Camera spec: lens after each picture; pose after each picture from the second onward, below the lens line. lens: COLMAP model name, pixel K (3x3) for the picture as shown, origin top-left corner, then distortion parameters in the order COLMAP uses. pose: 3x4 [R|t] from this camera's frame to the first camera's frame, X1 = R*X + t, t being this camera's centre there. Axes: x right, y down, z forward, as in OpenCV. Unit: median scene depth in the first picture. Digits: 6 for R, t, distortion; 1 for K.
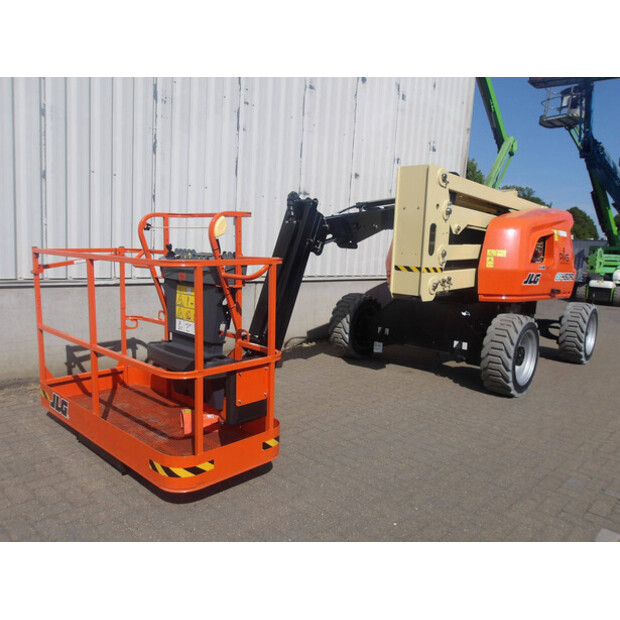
lens RADIAL K [[505.3, 0, 308.9], [0, 505.3, 310.9], [0, 0, 1]] dist [0.005169, 0.002840]
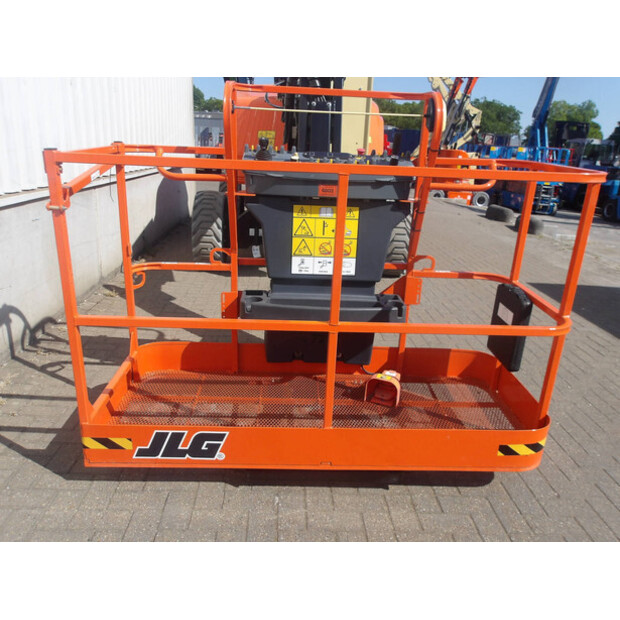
lens RADIAL K [[505.3, 0, 308.8], [0, 505.3, 309.9], [0, 0, 1]] dist [0.005169, 0.002840]
pose [[0.684412, -0.241336, 0.687995, -0.720589], [0.077850, 0.962423, 0.260155, -0.088163], [-0.724927, -0.124492, 0.677482, 0.527477]]
